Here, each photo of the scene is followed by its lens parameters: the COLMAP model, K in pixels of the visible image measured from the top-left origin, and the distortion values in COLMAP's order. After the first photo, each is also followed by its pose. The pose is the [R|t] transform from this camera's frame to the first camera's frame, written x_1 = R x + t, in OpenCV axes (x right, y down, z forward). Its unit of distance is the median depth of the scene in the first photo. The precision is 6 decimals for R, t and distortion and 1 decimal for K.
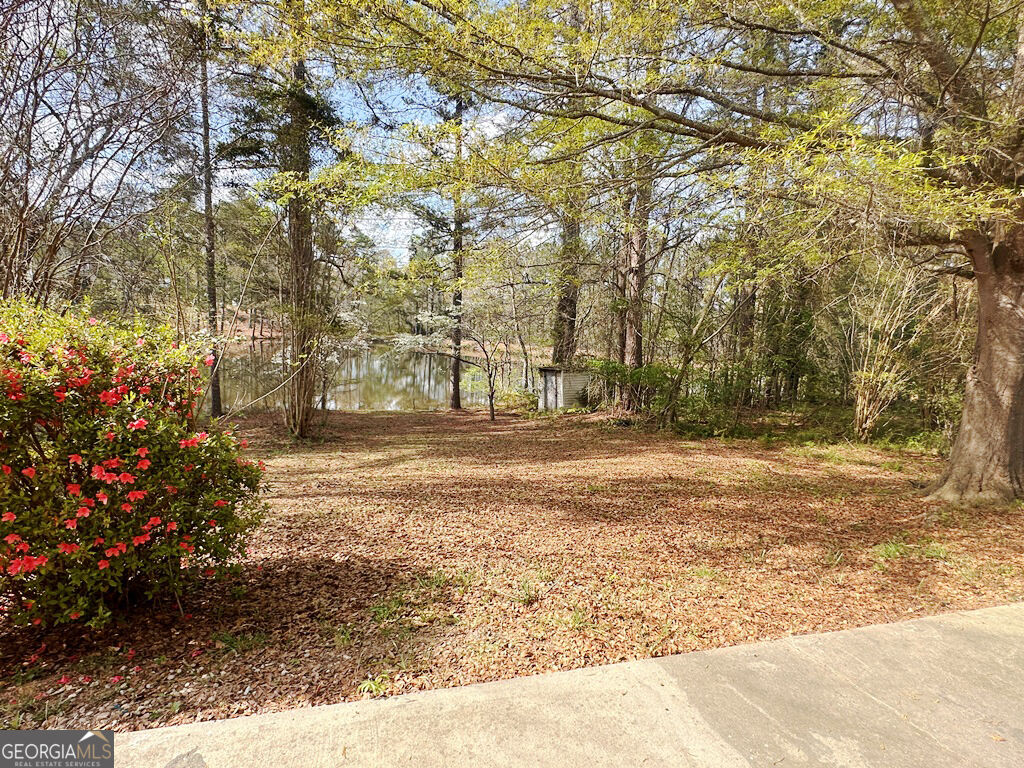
lens RADIAL K [[530.9, 0, 512.0], [0, 530.9, 384.0], [0, 0, 1]] dist [0.020917, -0.000243]
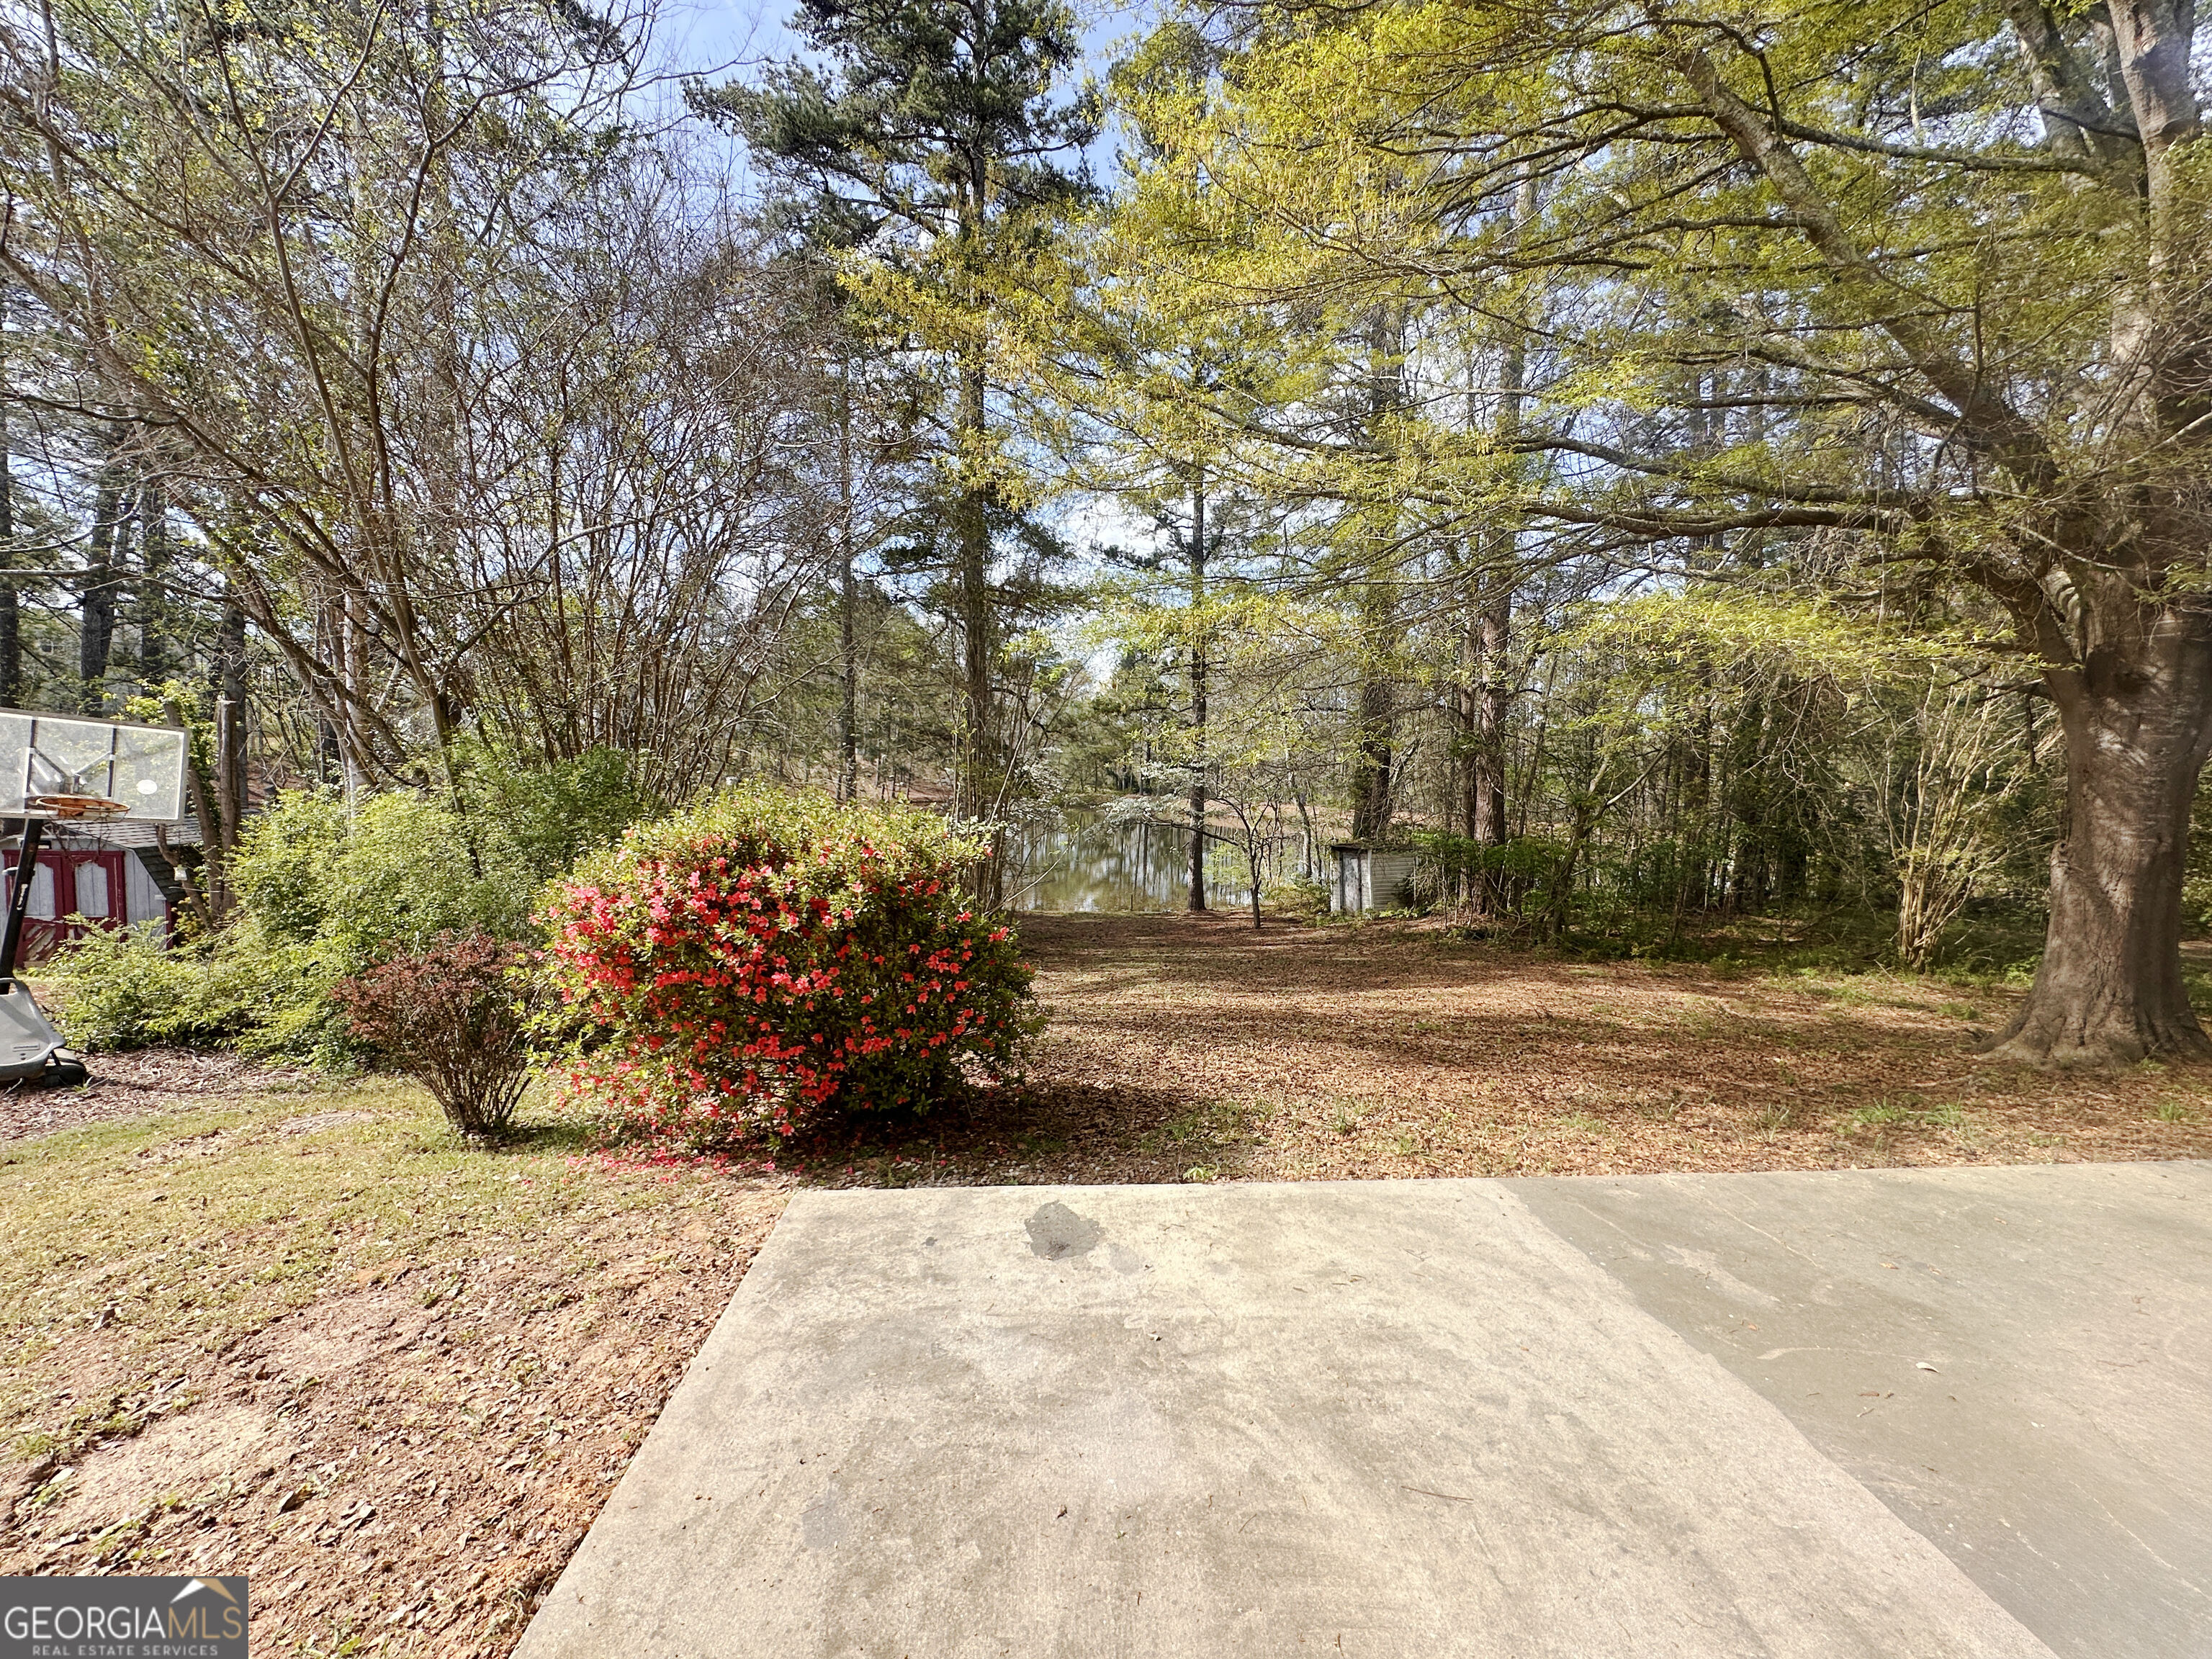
lens RADIAL K [[887.0, 0, 1101.5], [0, 887.0, 831.4], [0, 0, 1]] dist [-0.000873, 0.000629]
pose [[0.980976, -0.011195, -0.193807, -0.015029], [0.002789, 0.999046, -0.043590, -0.002453], [0.194110, 0.042220, 0.980071, -0.103683]]
